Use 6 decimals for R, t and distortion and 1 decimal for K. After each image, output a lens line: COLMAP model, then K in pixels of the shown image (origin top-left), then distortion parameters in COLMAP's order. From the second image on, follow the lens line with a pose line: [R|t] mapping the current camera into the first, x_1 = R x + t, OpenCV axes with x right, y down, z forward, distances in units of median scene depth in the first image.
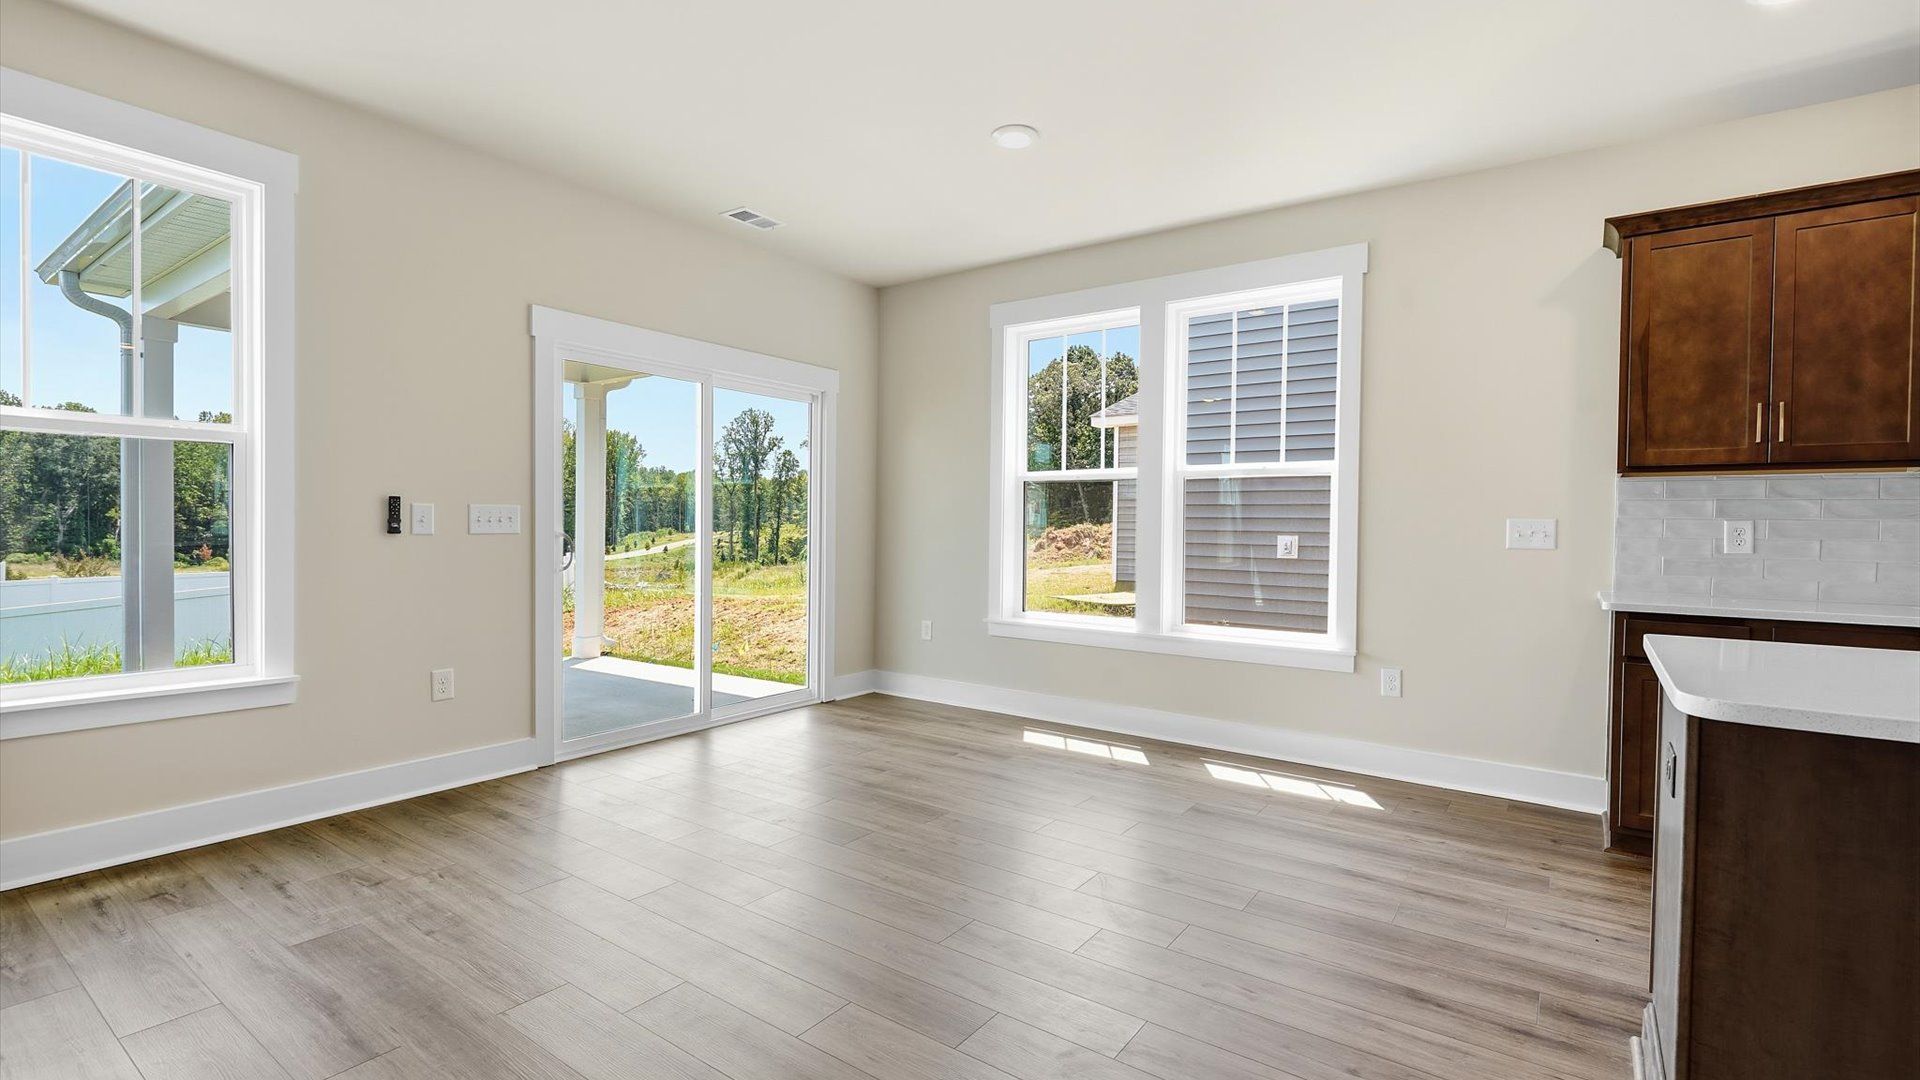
lens RADIAL K [[859.6, 0, 955.4], [0, 859.6, 540.9], [0, 0, 1]] dist [-0.001303, -0.000876]
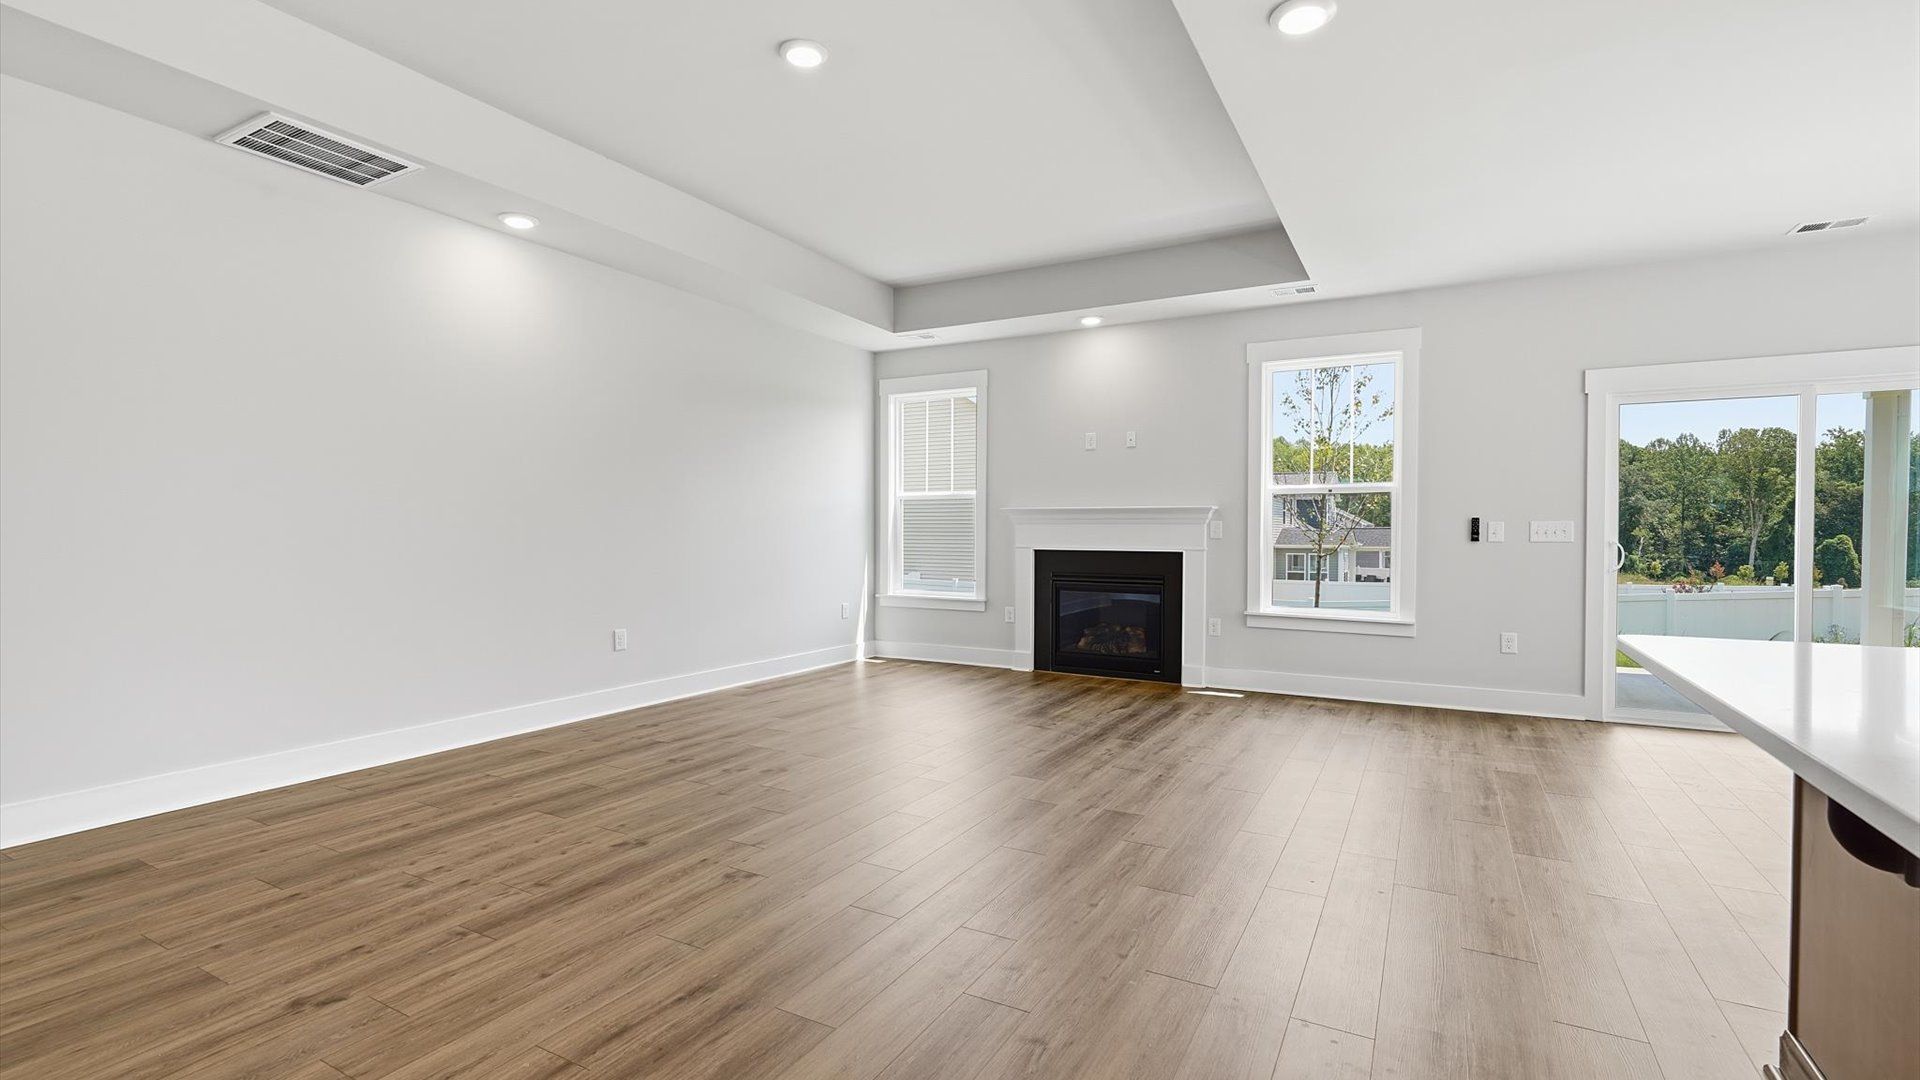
lens RADIAL K [[859.8, 0, 955.5], [0, 859.8, 543.3], [0, 0, 1]] dist [0.005036, -0.000269]
pose [[0.117818, 0.001503, -0.993034, 0.805289], [-0.019301, 0.999813, -0.000777, 0.014522], [0.992848, 0.019258, 0.117825, -0.137756]]
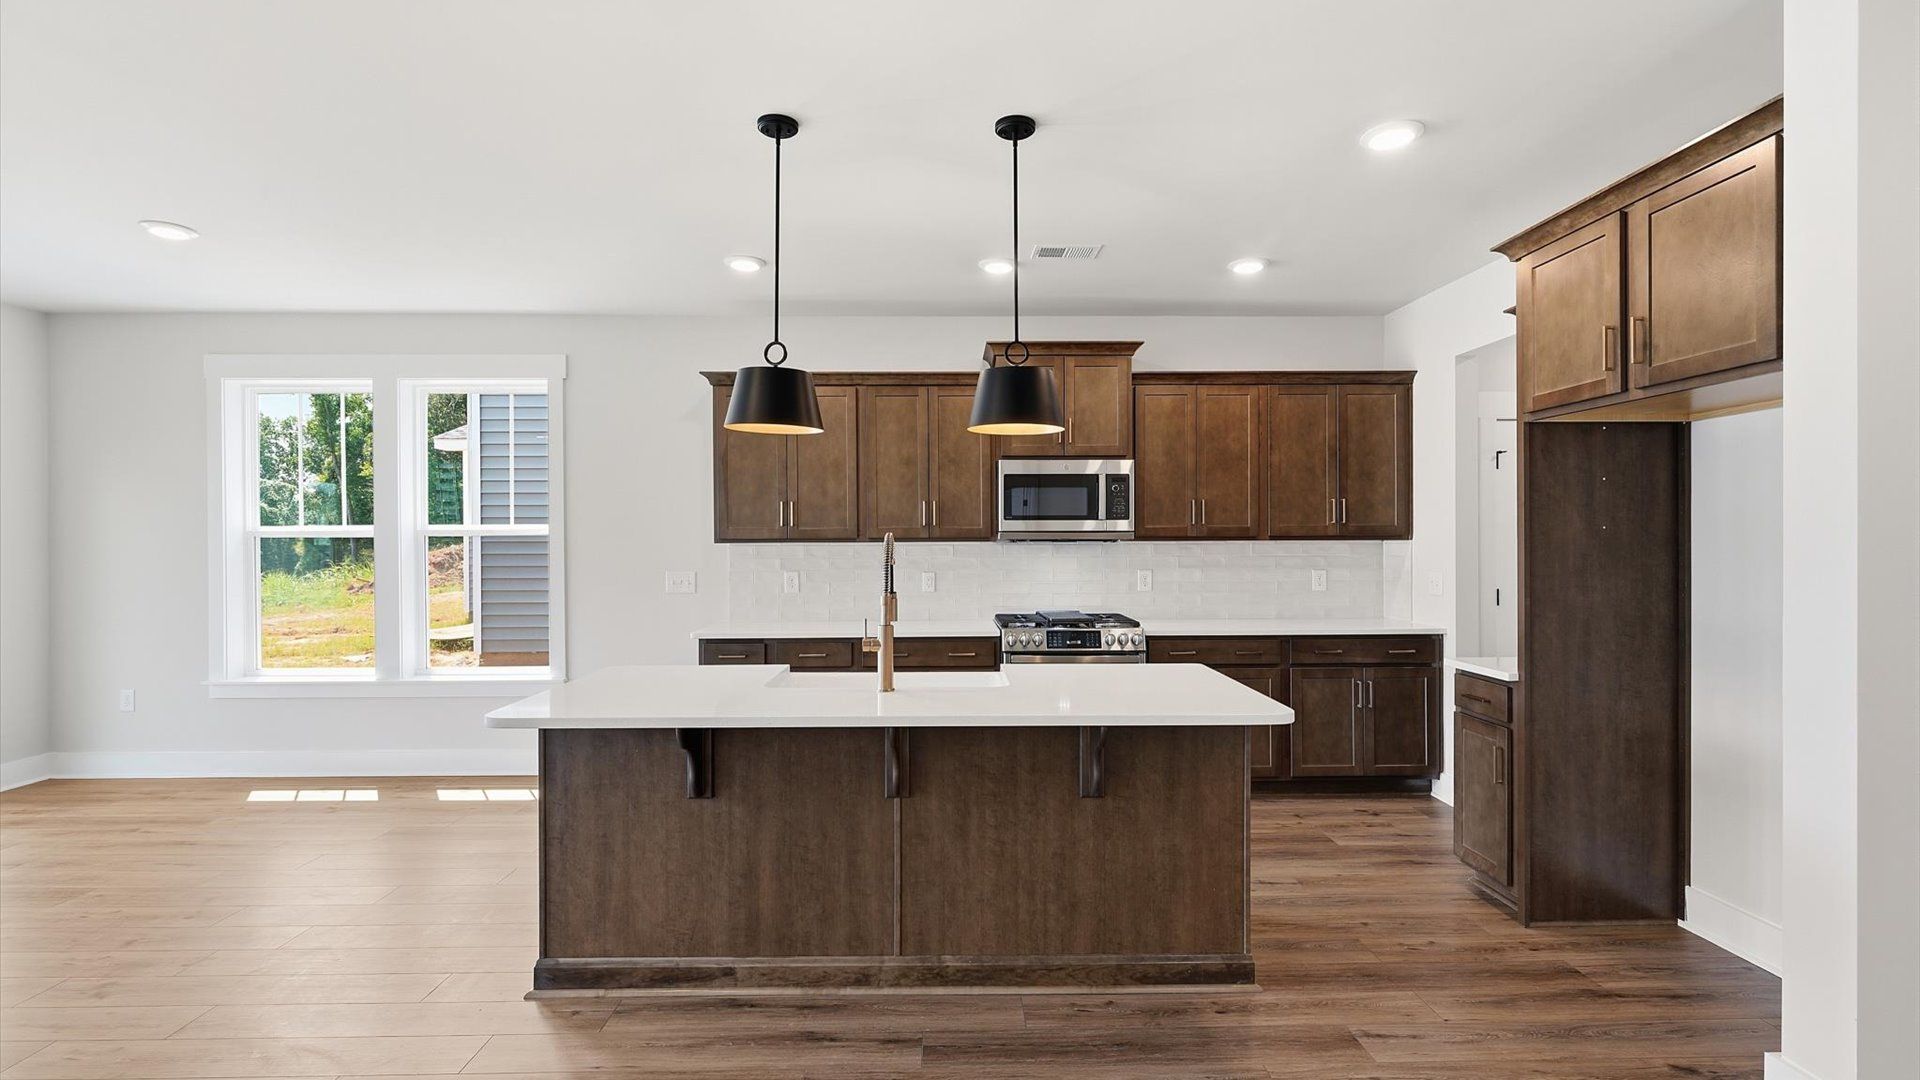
lens RADIAL K [[859.8, 0, 955.5], [0, 859.8, 543.3], [0, 0, 1]] dist [0.005036, -0.000269]
pose [[0.800349, -0.019586, 0.599215, 0.197855], [0.025031, 0.999686, -0.000757, -0.062605], [-0.599012, 0.015605, 0.800588, -0.412283]]
